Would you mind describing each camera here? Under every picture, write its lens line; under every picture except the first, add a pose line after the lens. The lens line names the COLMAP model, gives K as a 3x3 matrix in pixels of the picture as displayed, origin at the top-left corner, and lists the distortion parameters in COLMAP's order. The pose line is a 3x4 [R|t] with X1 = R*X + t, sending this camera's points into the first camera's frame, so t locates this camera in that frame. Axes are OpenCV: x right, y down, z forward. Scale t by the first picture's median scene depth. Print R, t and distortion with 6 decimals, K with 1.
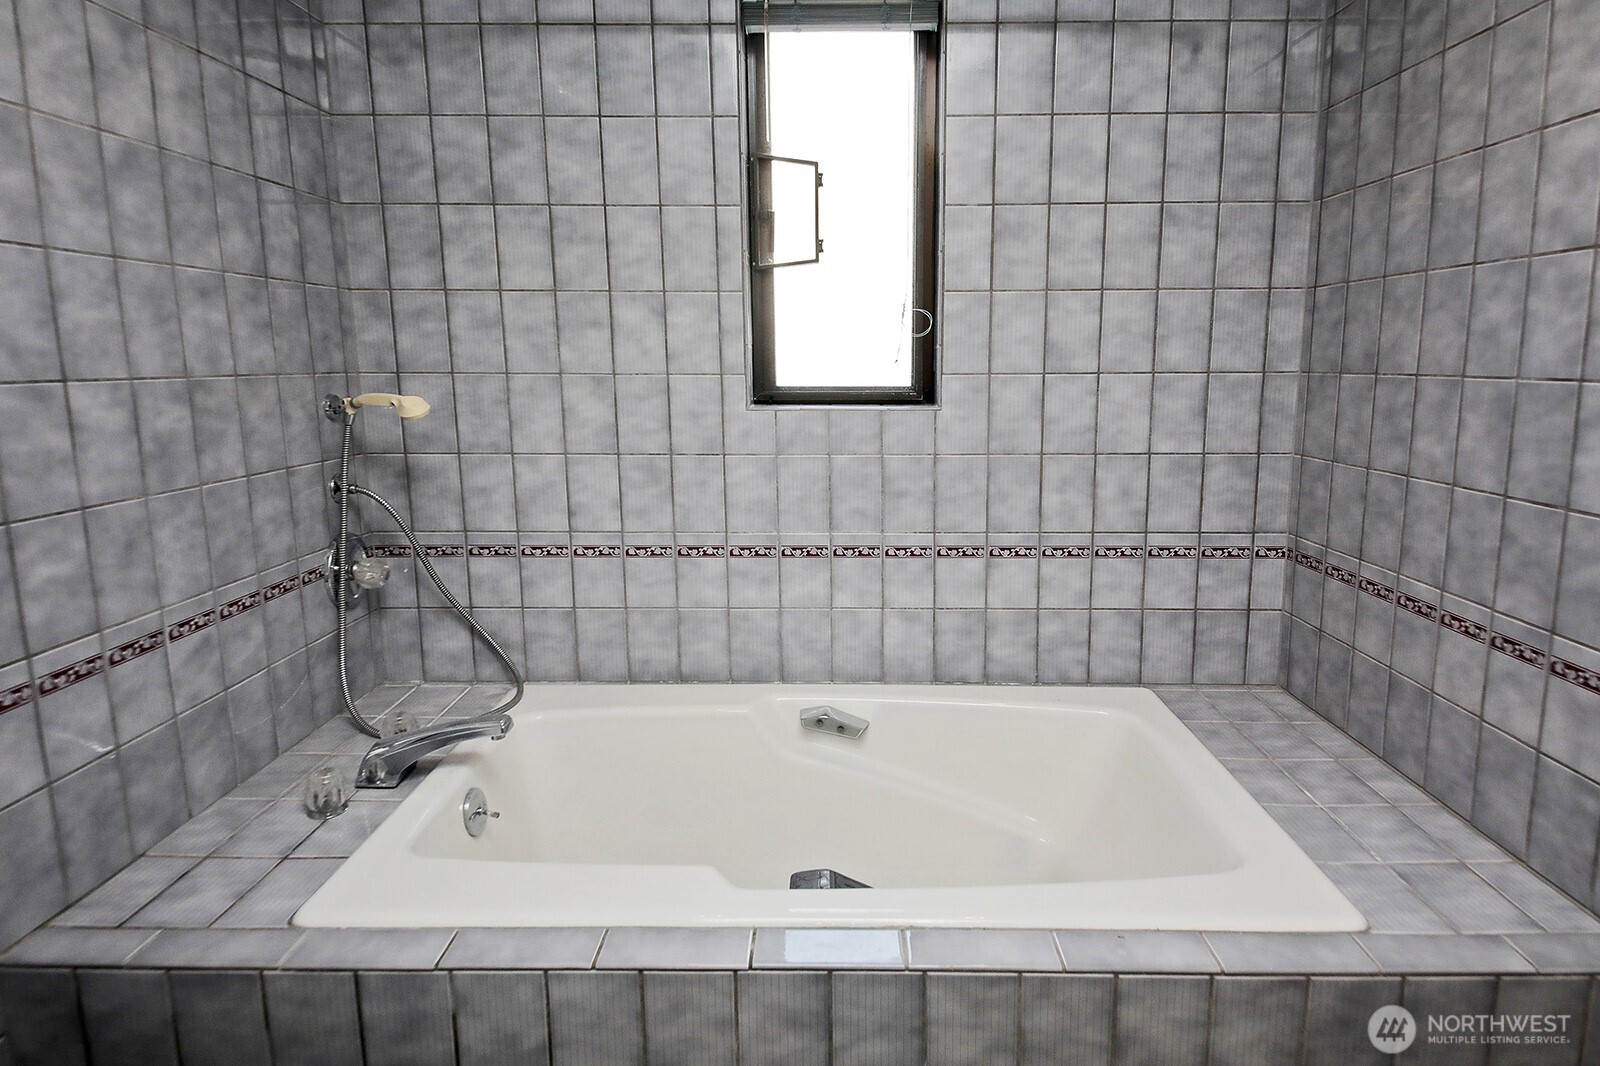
lens RADIAL K [[930.0, 0, 812.3], [0, 930.0, 531.9], [0, 0, 1]] dist [0.002488, 0.000179]
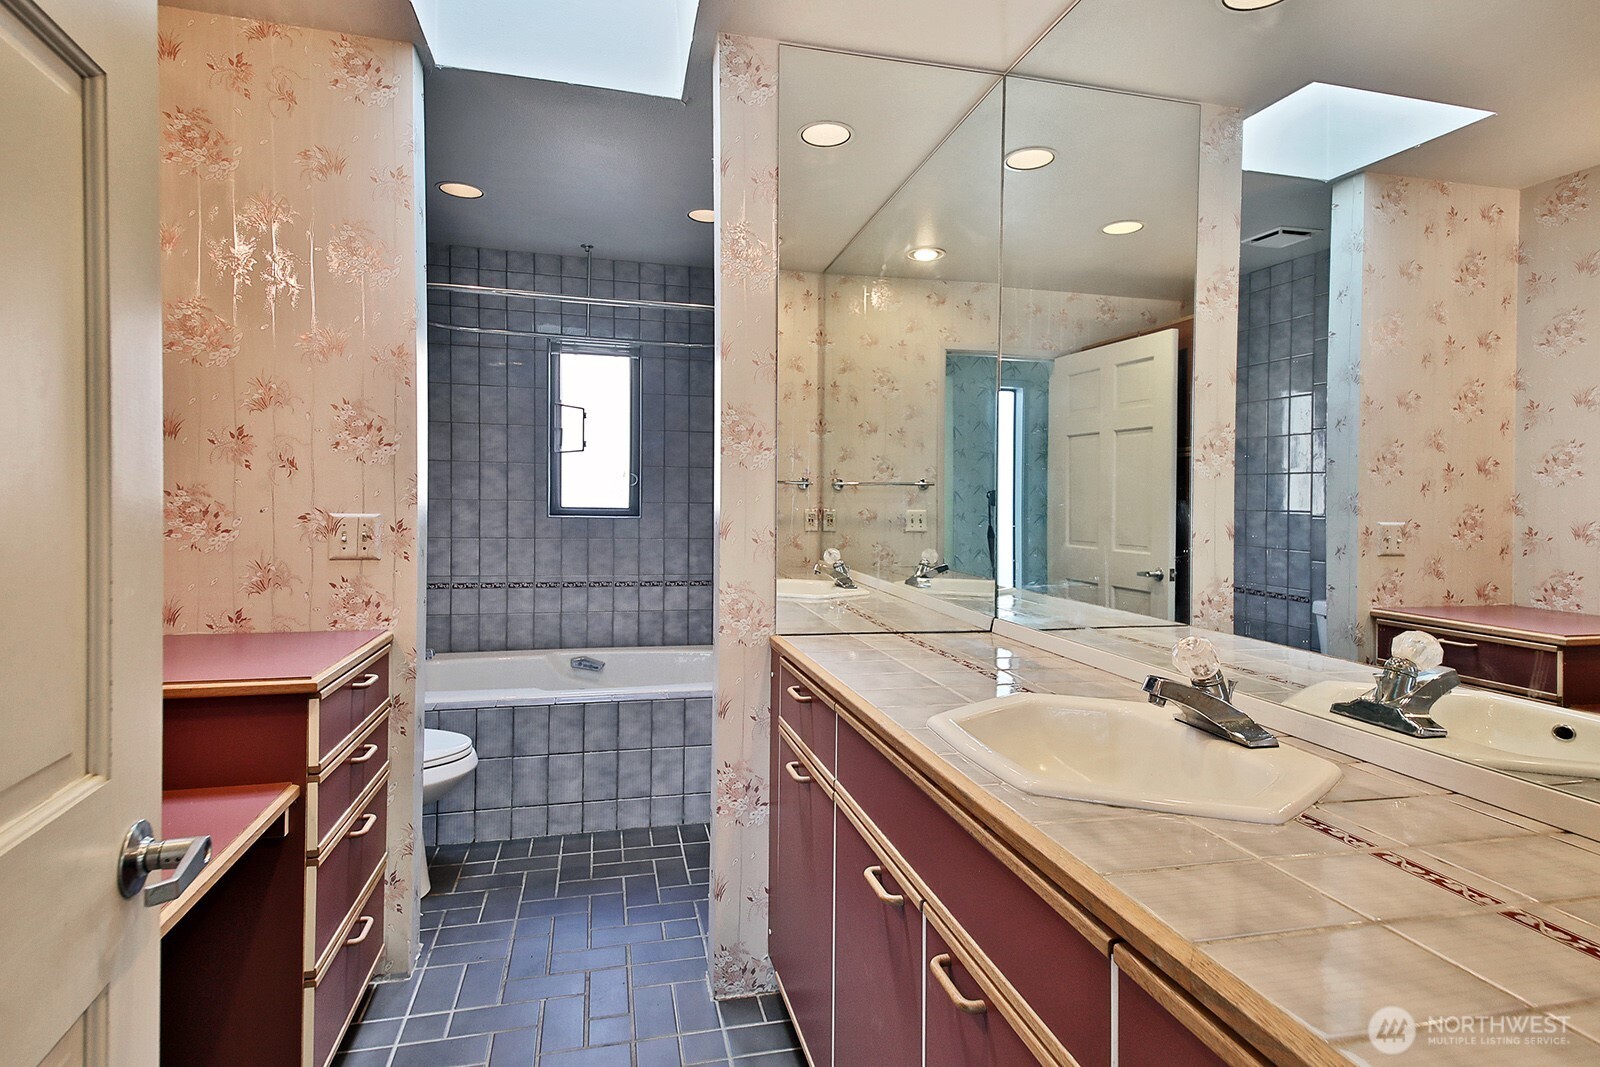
lens RADIAL K [[793.1, 0, 857.9], [0, 793.1, 500.7], [0, 0, 1]] dist [0.024815, 0.000011]
pose [[0.941429, 0.018894, 0.336681, -0.014015], [0.037860, 0.986194, -0.161208, 0.148752], [-0.335078, 0.164513, 0.927717, -0.919598]]
